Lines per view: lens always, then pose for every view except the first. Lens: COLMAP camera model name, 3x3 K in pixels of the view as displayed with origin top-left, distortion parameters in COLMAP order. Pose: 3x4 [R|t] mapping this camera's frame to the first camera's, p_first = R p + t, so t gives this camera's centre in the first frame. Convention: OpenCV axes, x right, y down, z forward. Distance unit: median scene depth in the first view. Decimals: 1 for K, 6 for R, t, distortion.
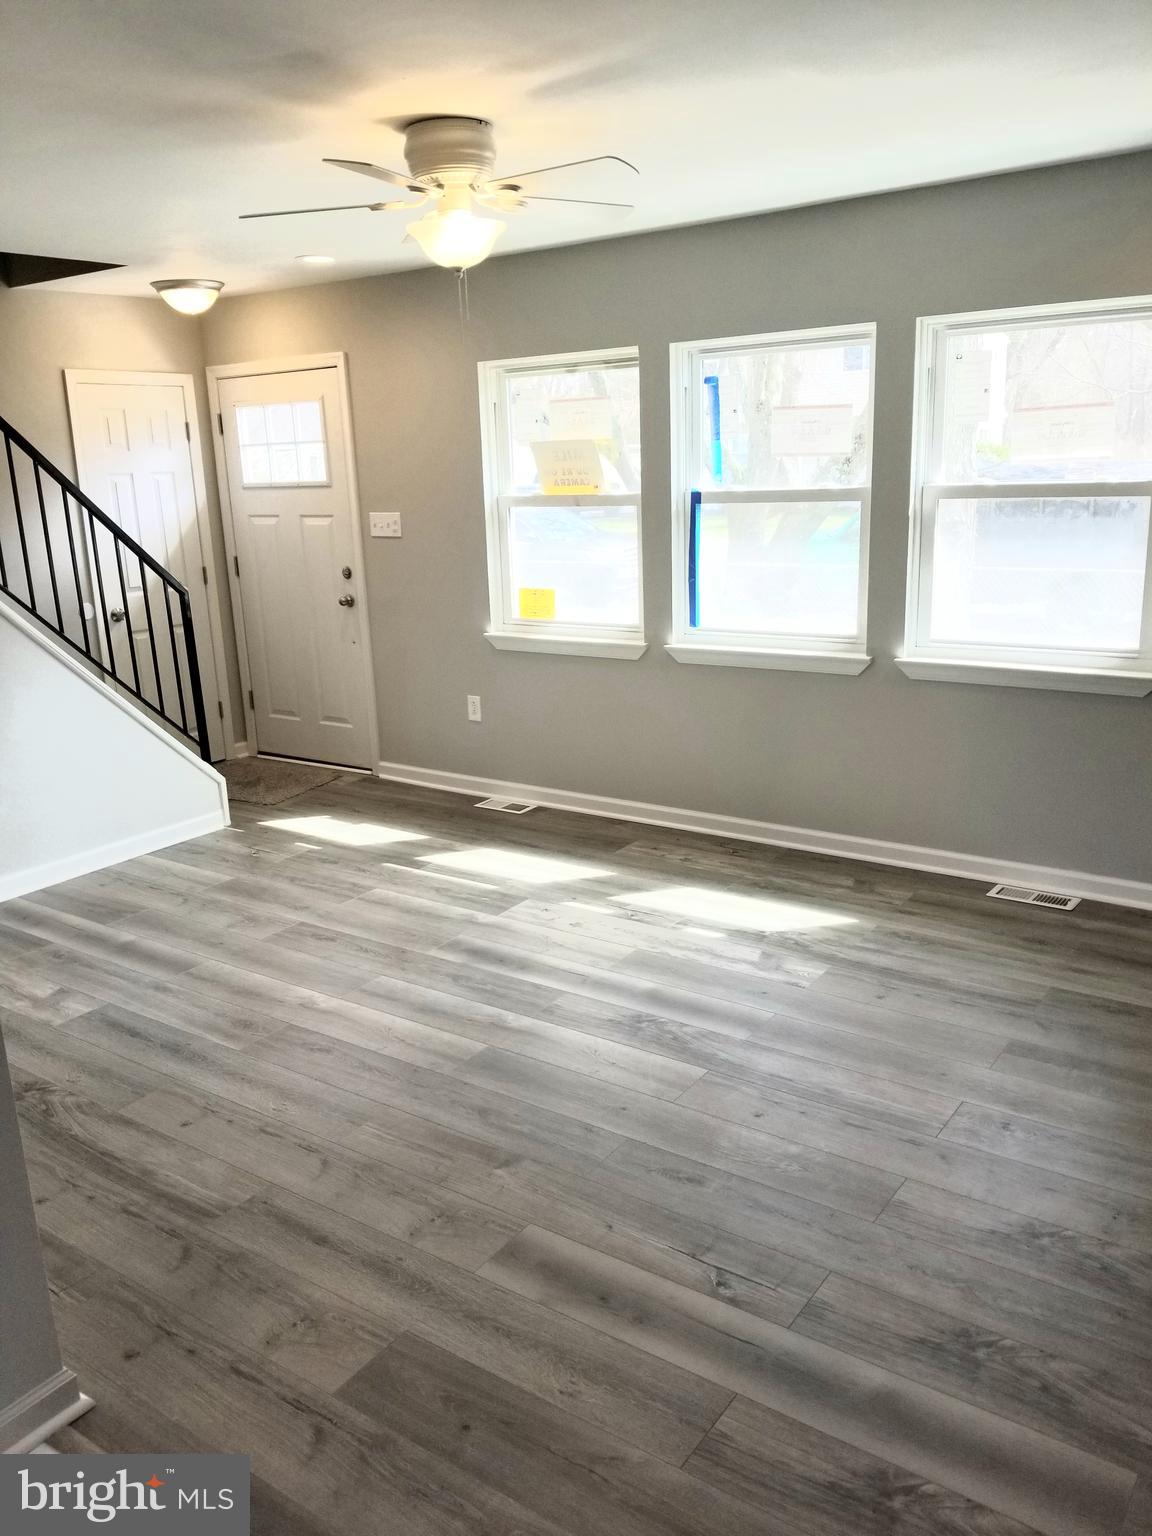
lens RADIAL K [[1213.1, 0, 576.0], [0, 1213.1, 768.0], [0, 0, 1]] dist [0.092793, -0.150049]
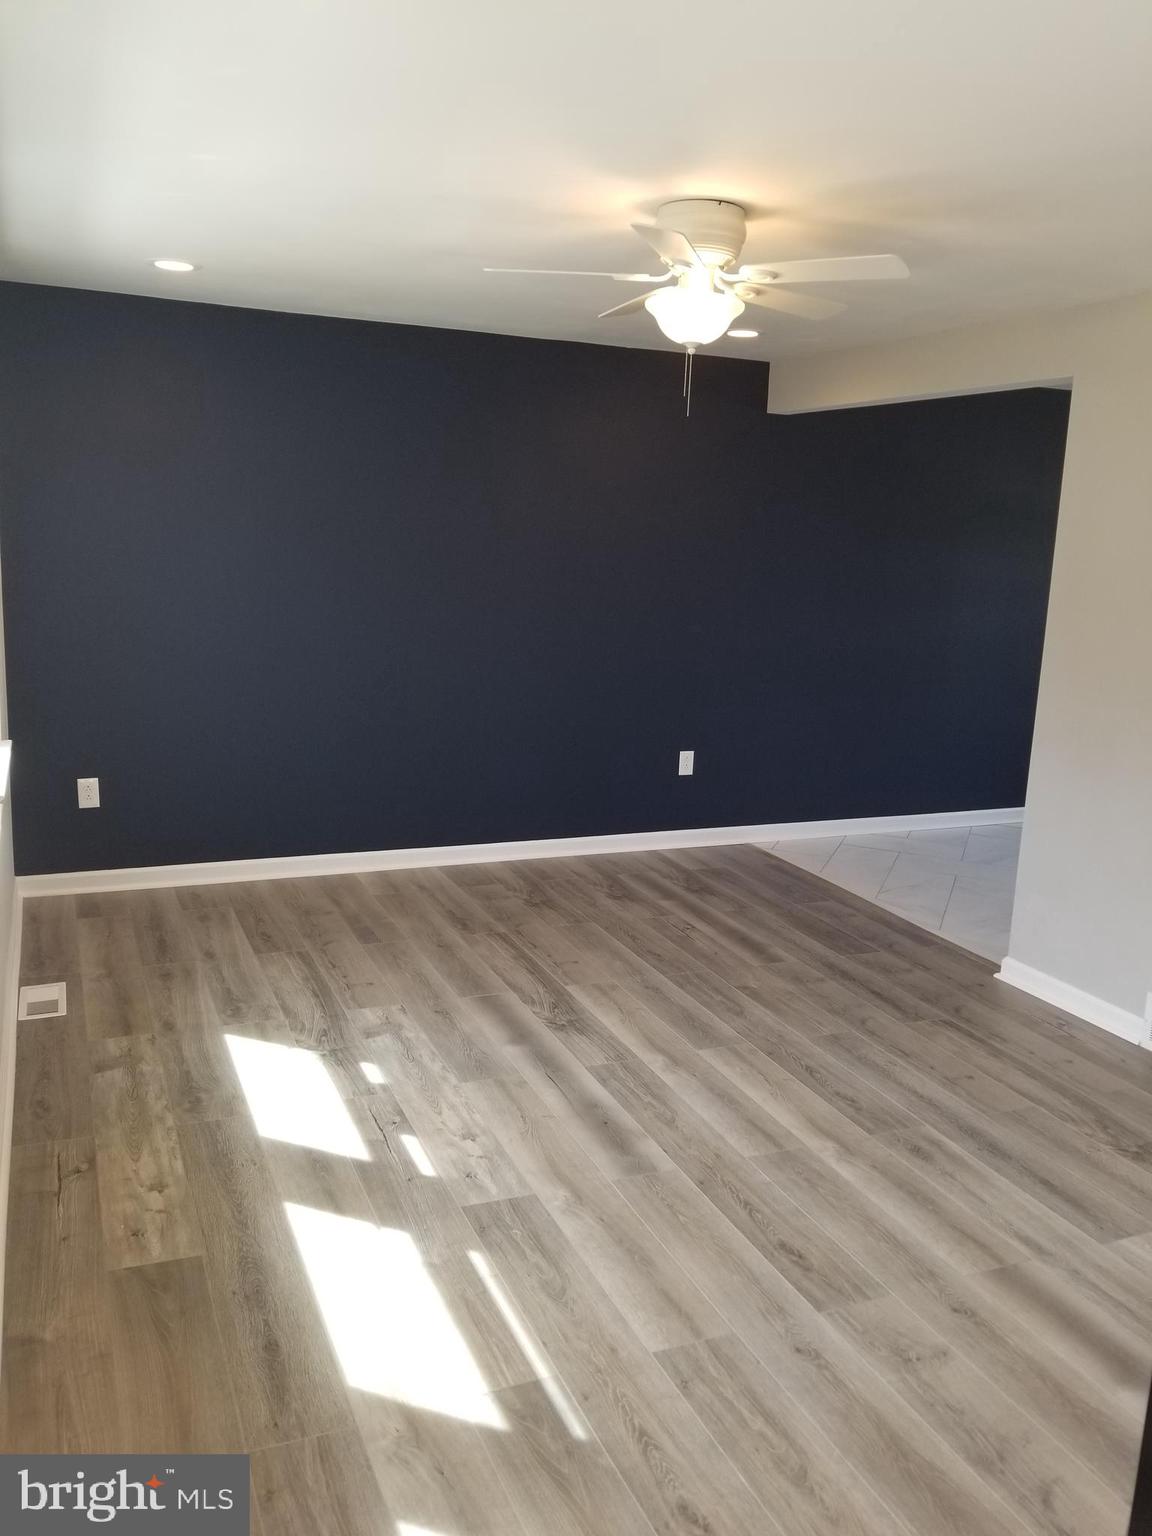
lens RADIAL K [[1176.4, 0, 576.0], [0, 1176.4, 768.0], [0, 0, 1]] dist [-0.001675, -0.133841]
pose [[-0.857642, -0.089815, 0.506344, -0.422379], [0.124935, 0.918739, 0.374579, -0.357516], [-0.498841, 0.384515, -0.776728, 1.533436]]
